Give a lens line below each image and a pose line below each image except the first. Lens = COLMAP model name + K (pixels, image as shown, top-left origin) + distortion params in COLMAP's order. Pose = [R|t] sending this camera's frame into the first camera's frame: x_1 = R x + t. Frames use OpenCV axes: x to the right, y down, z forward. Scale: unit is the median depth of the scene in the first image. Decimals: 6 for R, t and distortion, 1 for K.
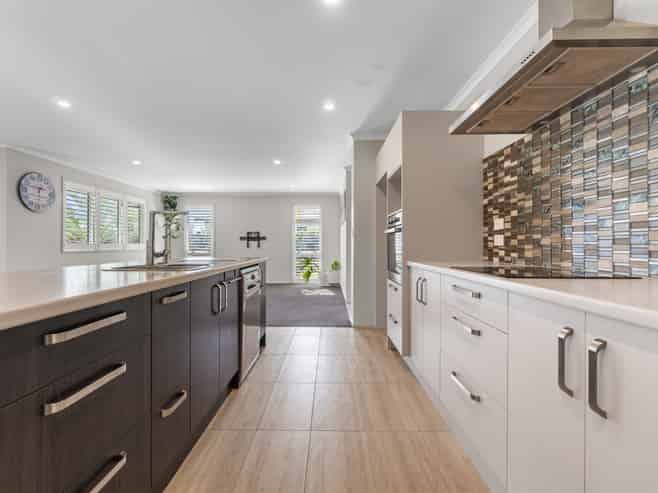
lens RADIAL K [[316.7, 0, 327.9], [0, 316.7, 245.5], [0, 0, 1]] dist [-0.003380, -0.000228]
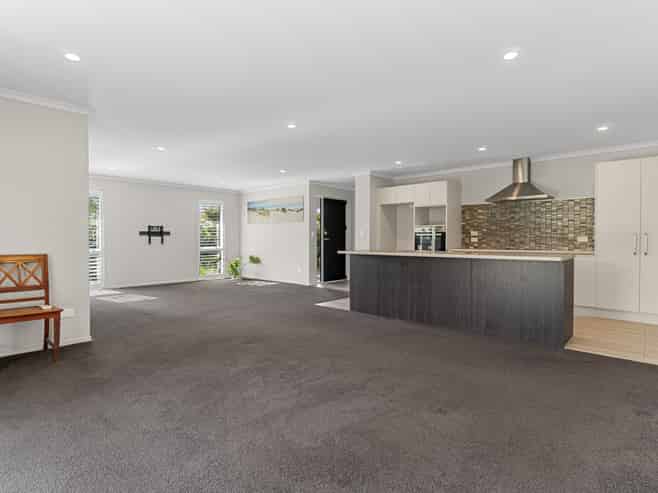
lens RADIAL K [[307.3, 0, 330.8], [0, 307.3, 243.6], [0, 0, 1]] dist [-0.000213, -0.000080]
pose [[0.644873, -0.009225, 0.764234, -0.576311], [0.000011, 0.999927, 0.012061, -0.004210], [-0.764290, -0.007769, 0.644826, 0.076563]]
